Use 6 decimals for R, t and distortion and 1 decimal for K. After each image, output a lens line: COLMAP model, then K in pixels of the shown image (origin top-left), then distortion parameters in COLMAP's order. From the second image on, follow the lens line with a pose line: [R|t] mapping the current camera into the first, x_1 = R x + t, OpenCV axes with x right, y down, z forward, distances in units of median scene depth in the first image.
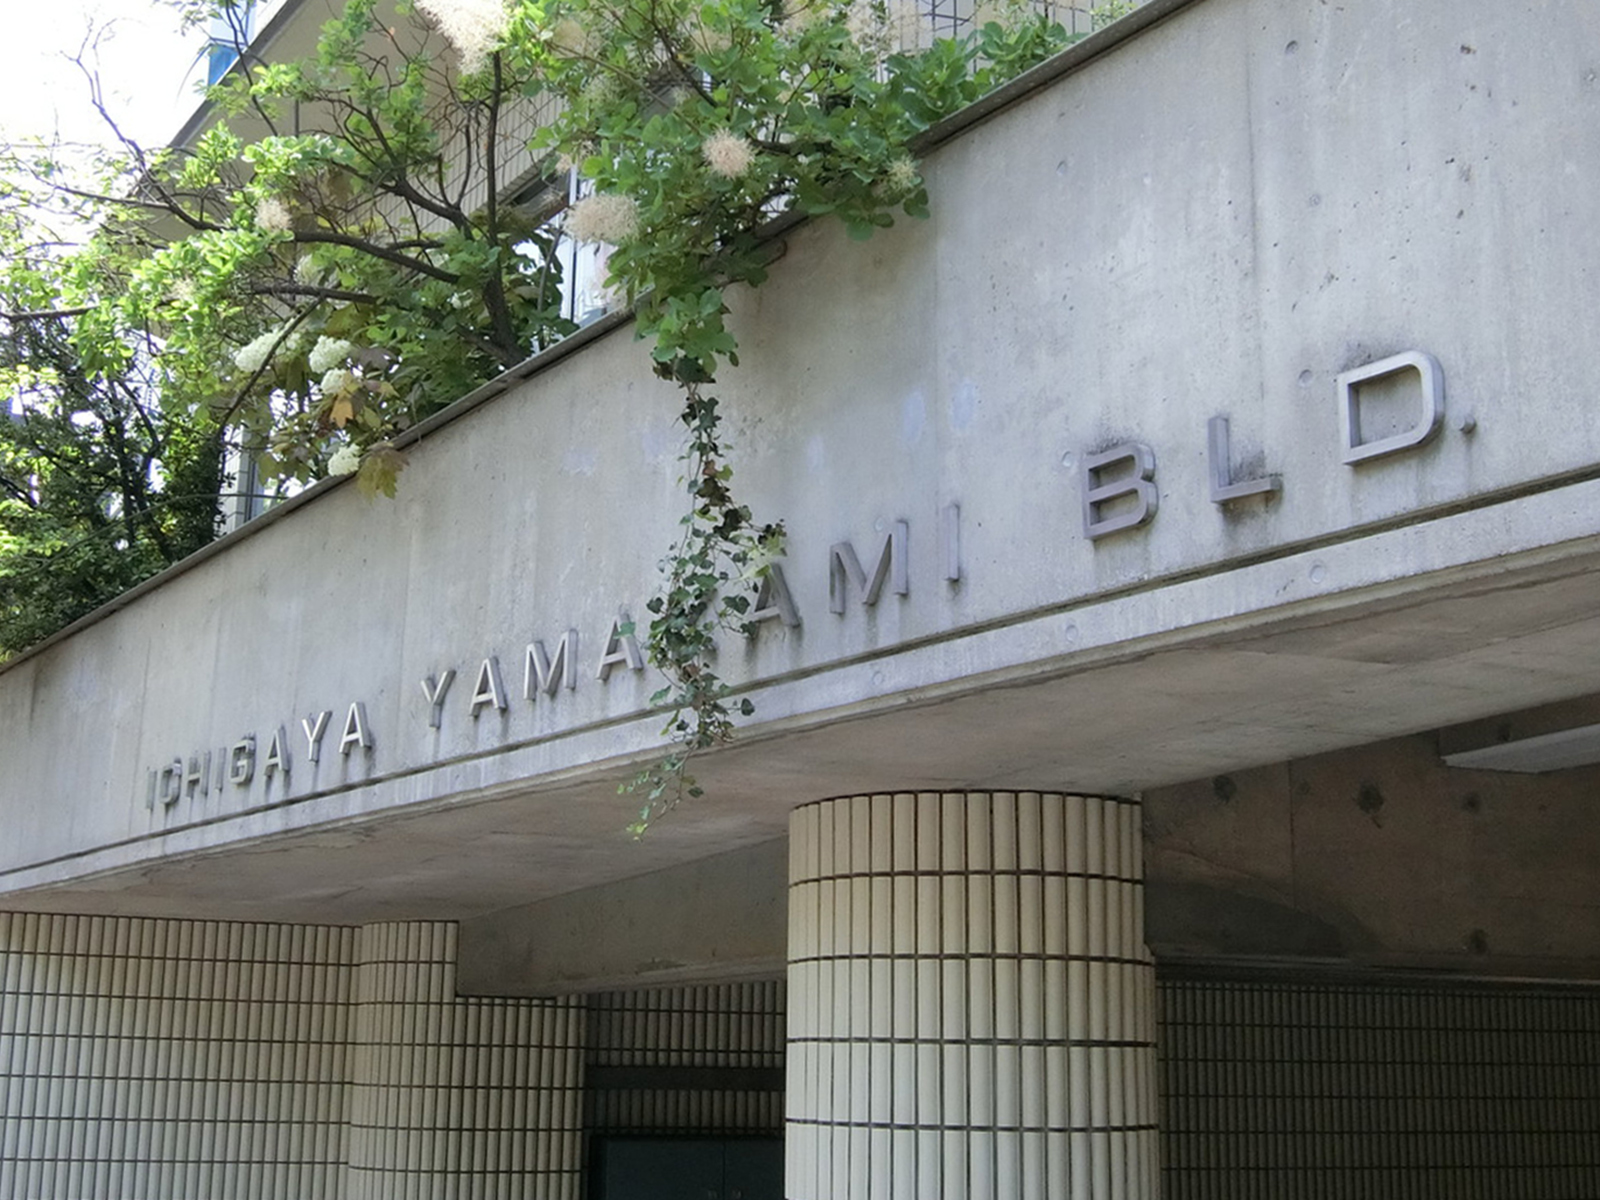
lens RADIAL K [[2111.5, 0, 790.1], [0, 2111.5, 600.7], [0, 0, 1]] dist [-0.012436, 0.000000]
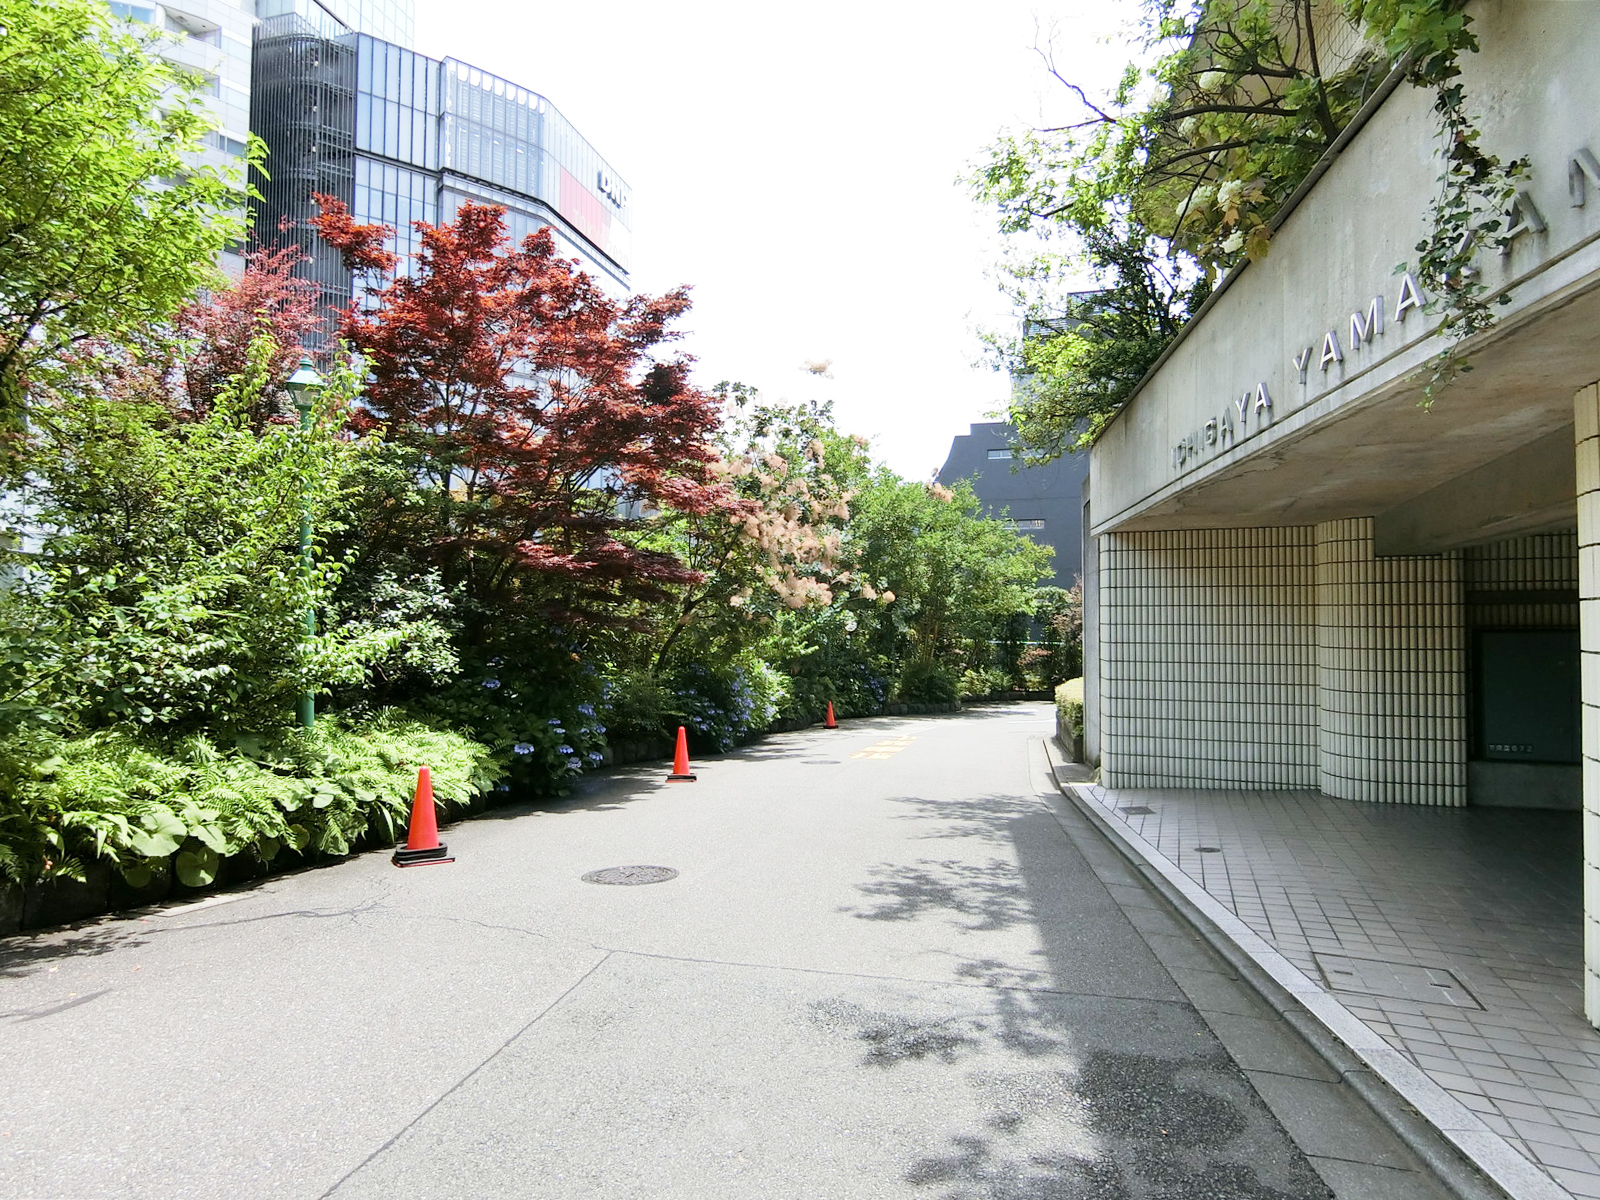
lens RADIAL K [[904.3, 0, 791.5], [0, 904.3, 603.4], [0, 0, 1]] dist [-0.016951, -0.001822]
pose [[0.719040, -0.029135, -0.694358, 0.044246], [0.168327, 0.976673, 0.133330, 0.086627], [0.674276, -0.212748, 0.707171, 0.213836]]
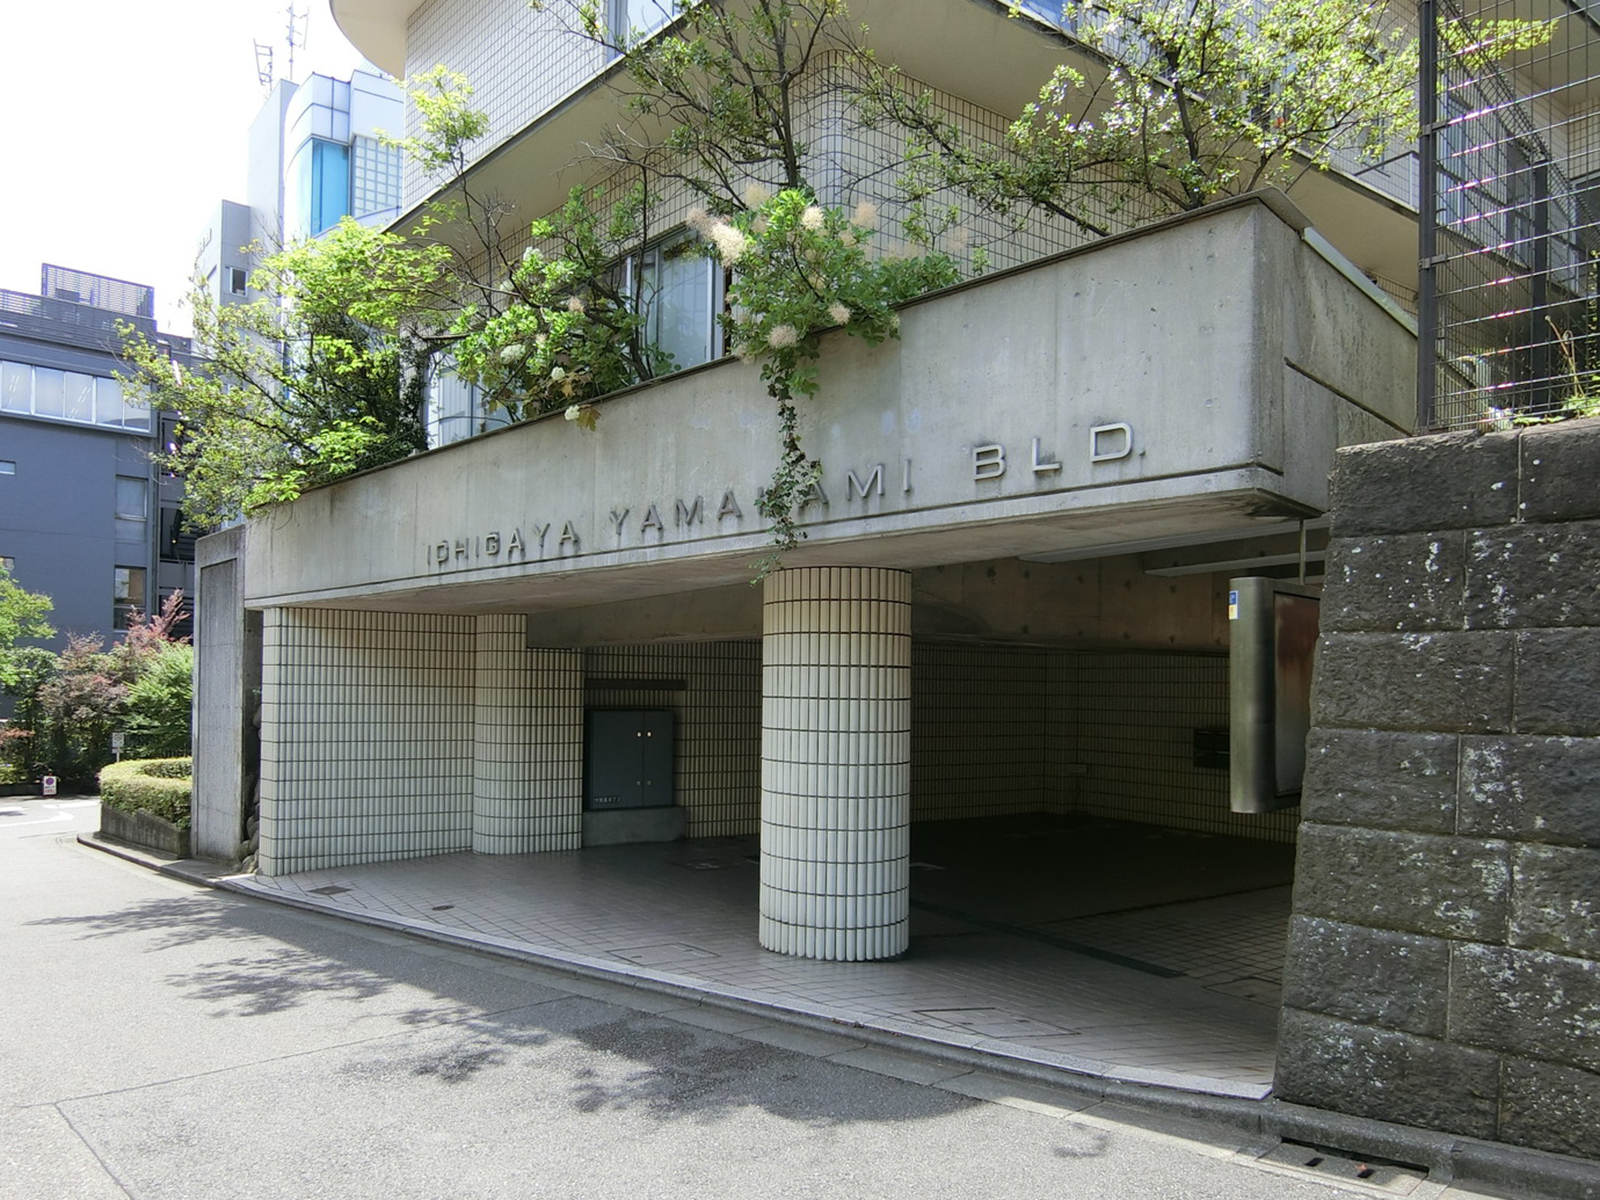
lens RADIAL K [[1036.7, 0, 756.3], [0, 1036.7, 708.6], [0, 0, 1]] dist [-0.011454, 0.004438]
pose [[0.981068, -0.007883, 0.193501, -0.311677], [-0.038879, 0.970812, 0.236669, -0.038404], [-0.189719, -0.239711, 0.952127, -0.213093]]
